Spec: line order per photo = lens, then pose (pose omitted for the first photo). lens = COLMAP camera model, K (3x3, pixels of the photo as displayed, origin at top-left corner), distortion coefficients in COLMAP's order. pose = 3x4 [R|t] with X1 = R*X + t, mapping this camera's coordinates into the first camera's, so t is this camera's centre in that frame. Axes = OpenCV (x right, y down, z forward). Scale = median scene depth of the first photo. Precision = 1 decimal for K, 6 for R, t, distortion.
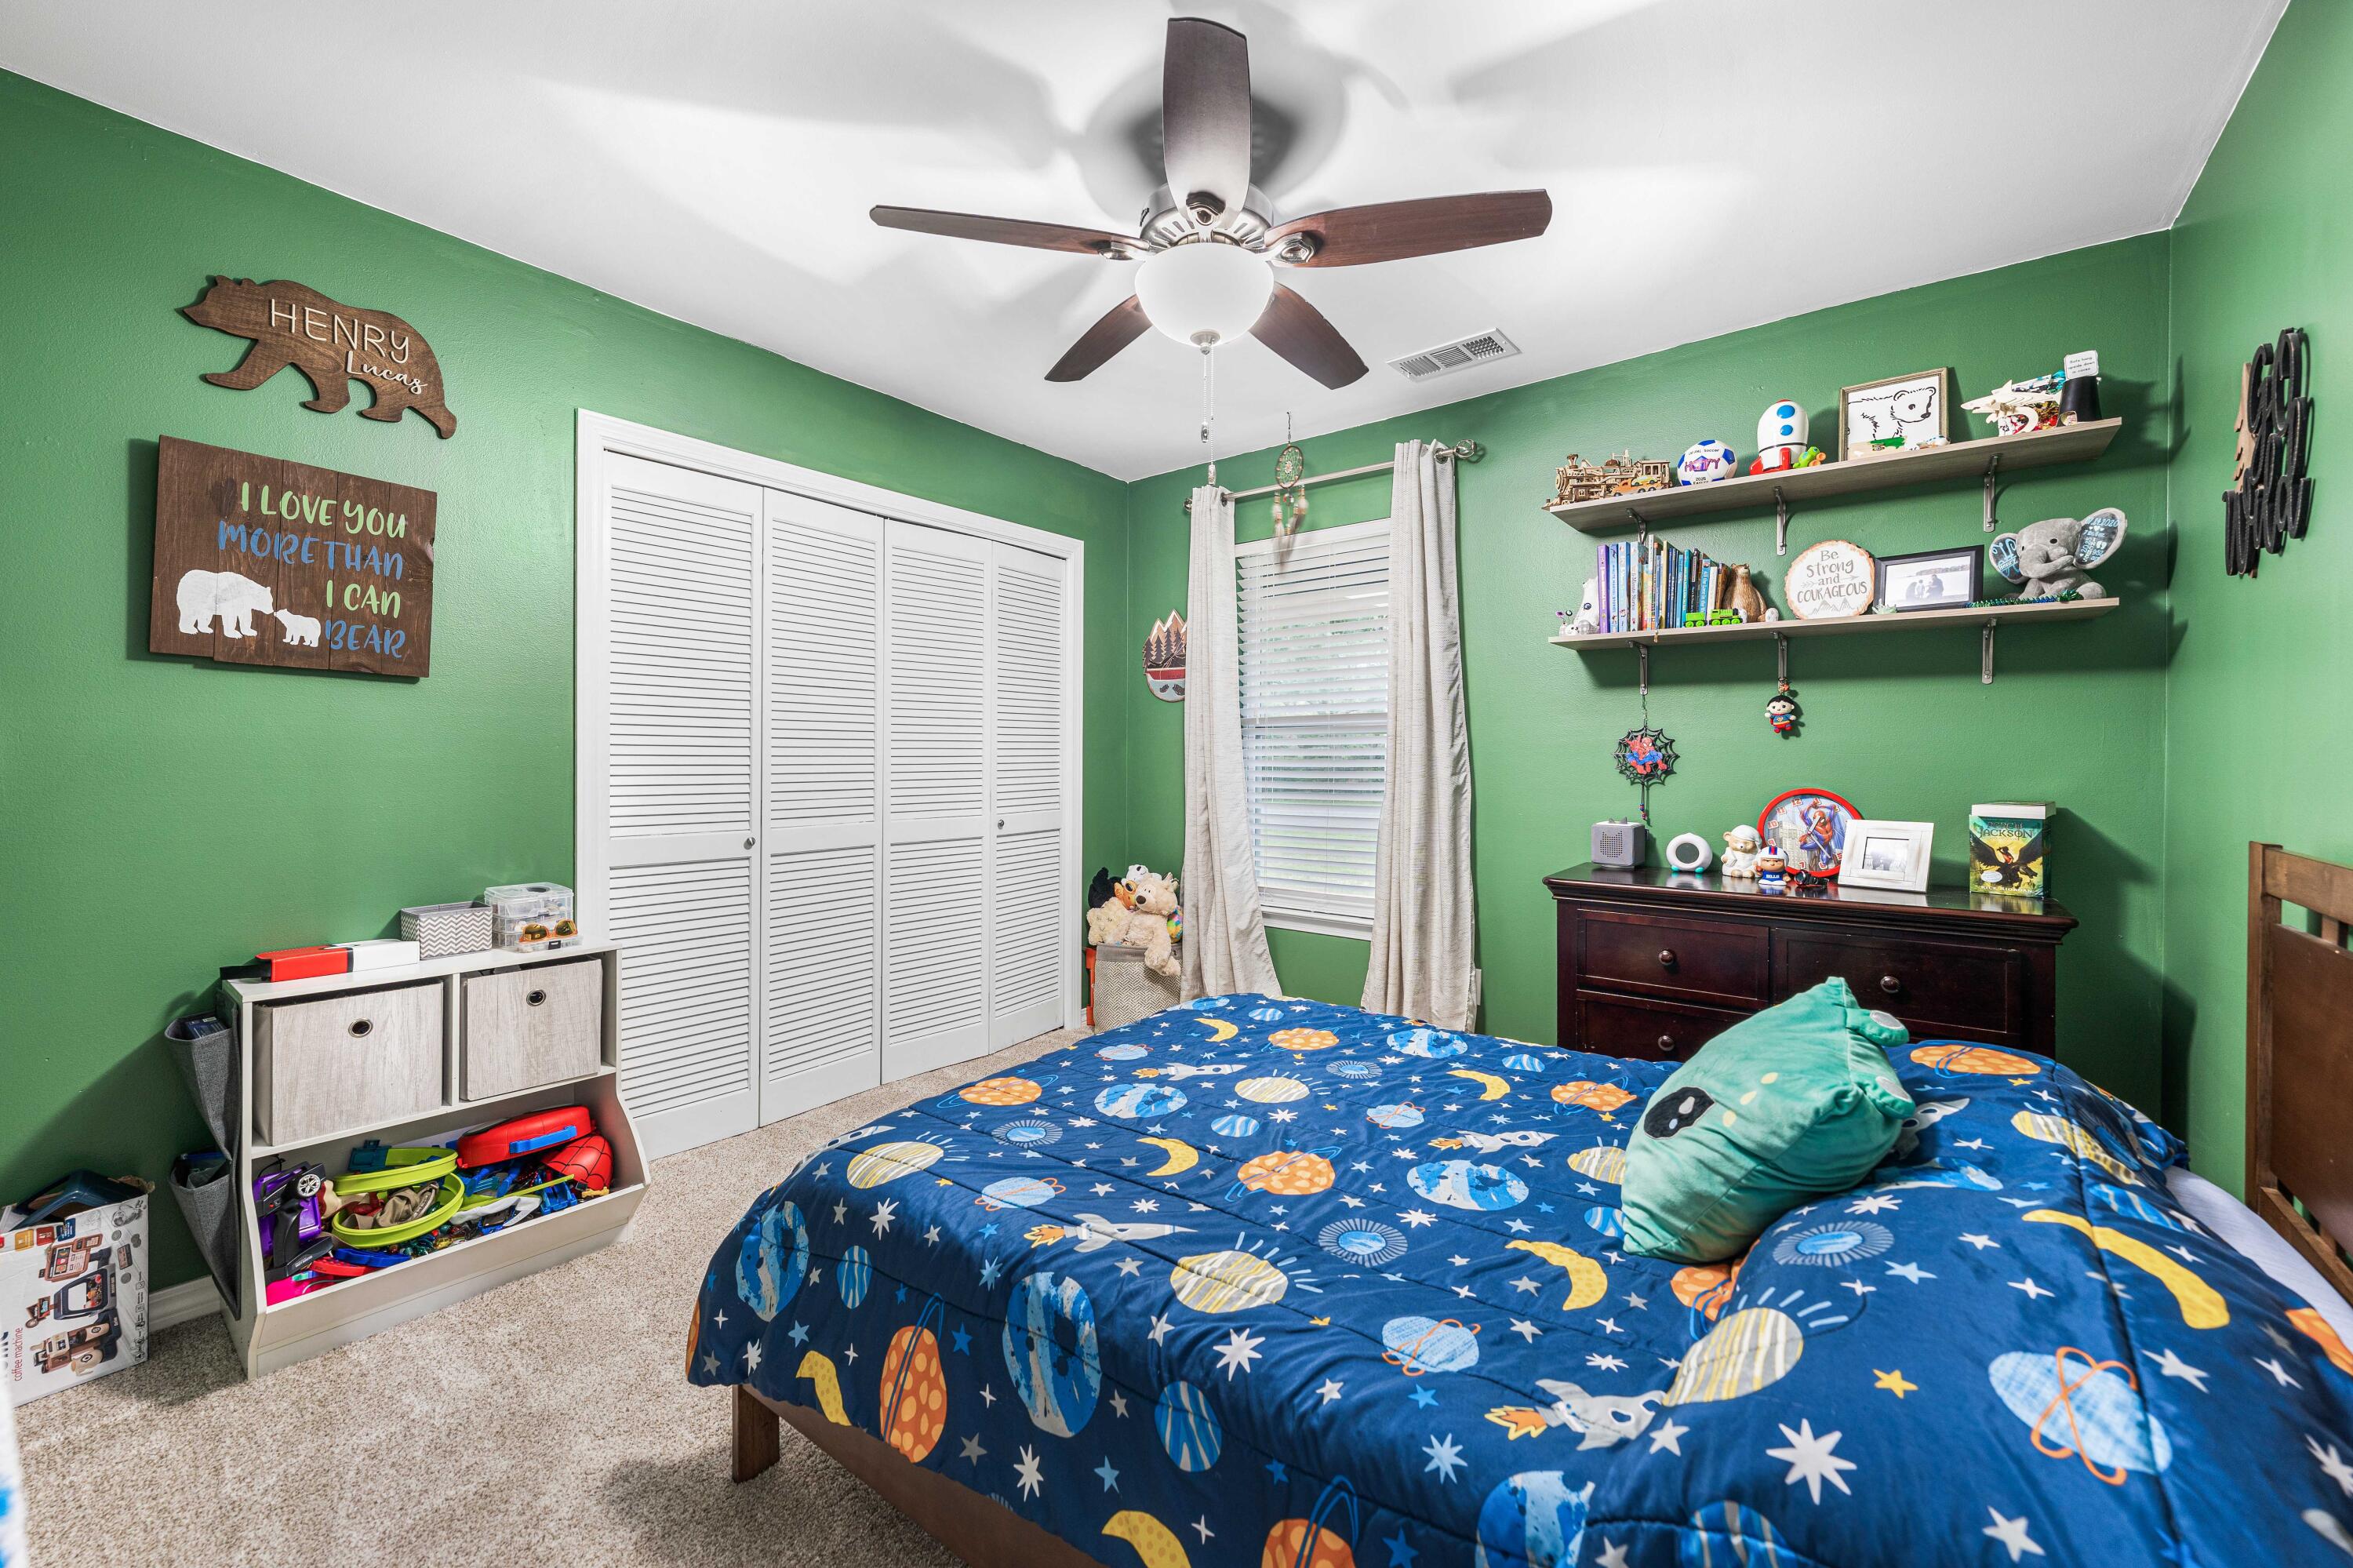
lens RADIAL K [[926.4, 0, 1170.3], [0, 926.4, 753.9], [0, 0, 1]] dist [-0.009071, -0.000191]
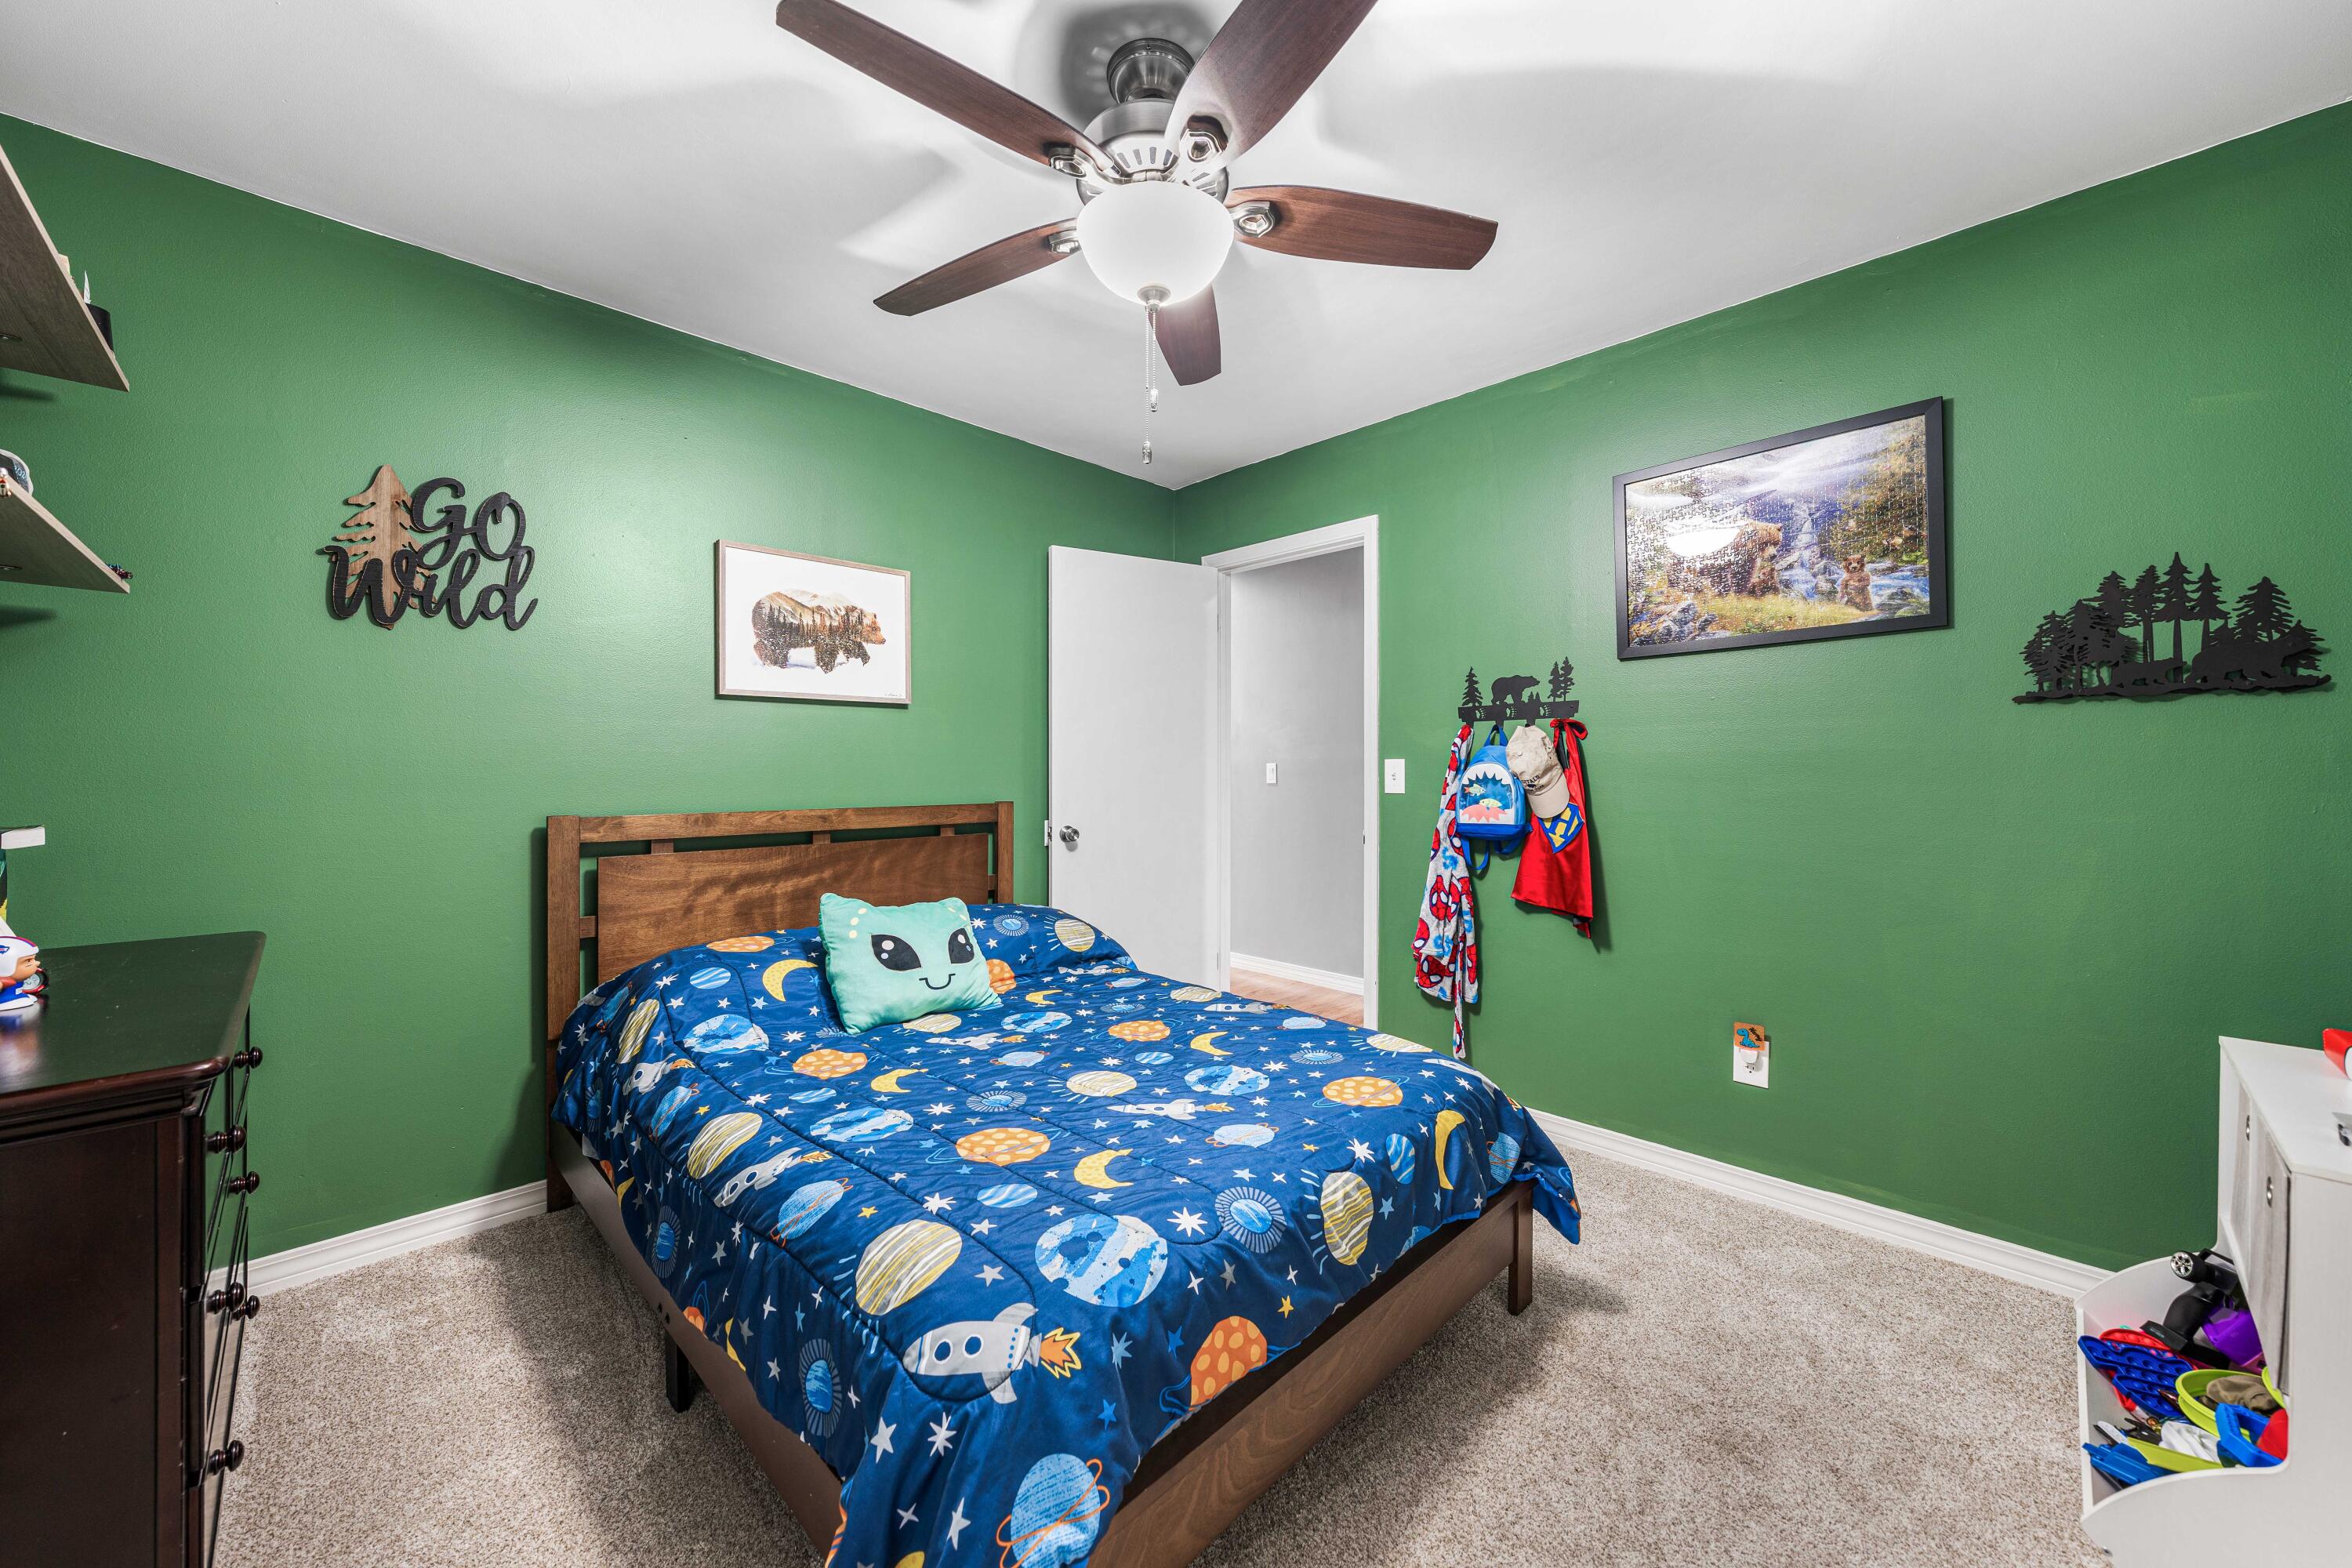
lens RADIAL K [[858.8, 0, 1169.1], [0, 858.8, 767.3], [0, 0, 1]] dist [0.000117, 0.000029]
pose [[-0.991908, -0.002448, 0.126937, -0.082070], [-0.002650, 0.999995, -0.001422, 0.003207], [-0.126932, -0.001747, -0.991910, 1.792377]]
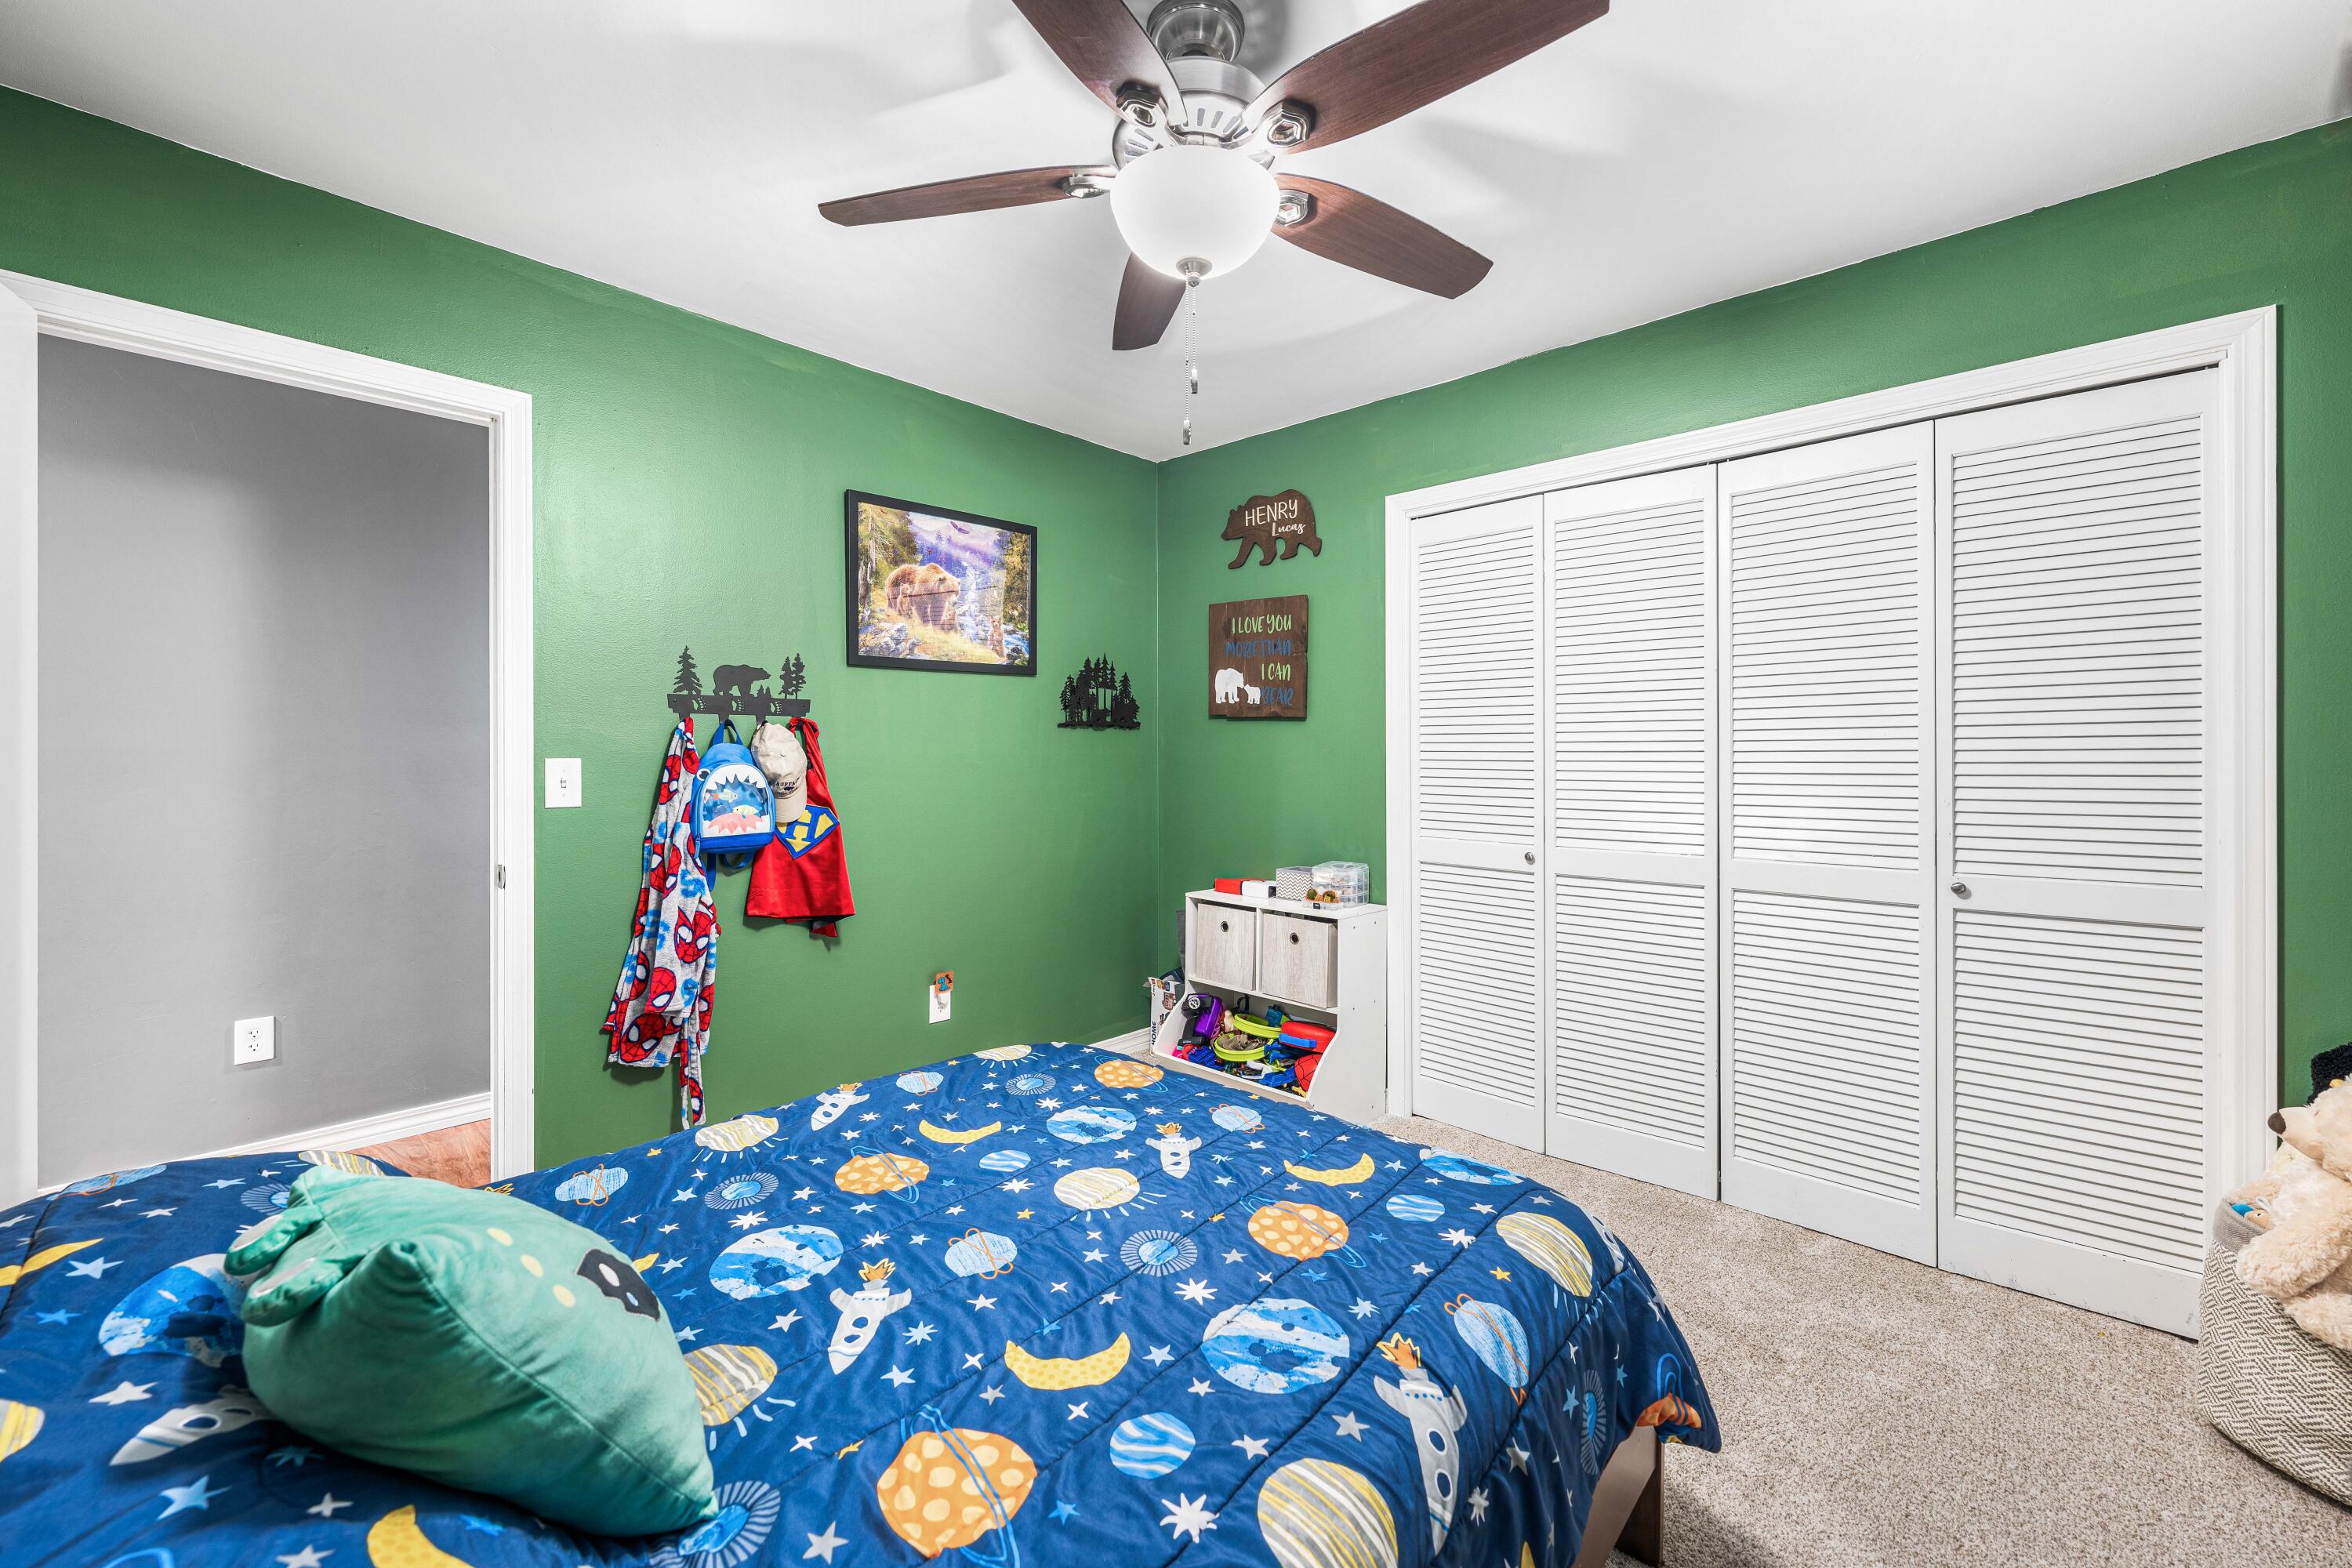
lens RADIAL K [[926.0, 0, 1169.8], [0, 926.0, 753.9], [0, 0, 1]] dist [-0.009071, -0.000191]
pose [[-0.090378, -0.006190, -0.995888, 0.839677], [0.000197, 0.999981, -0.006233, -0.013481], [0.995908, -0.000759, -0.090375, 1.039324]]
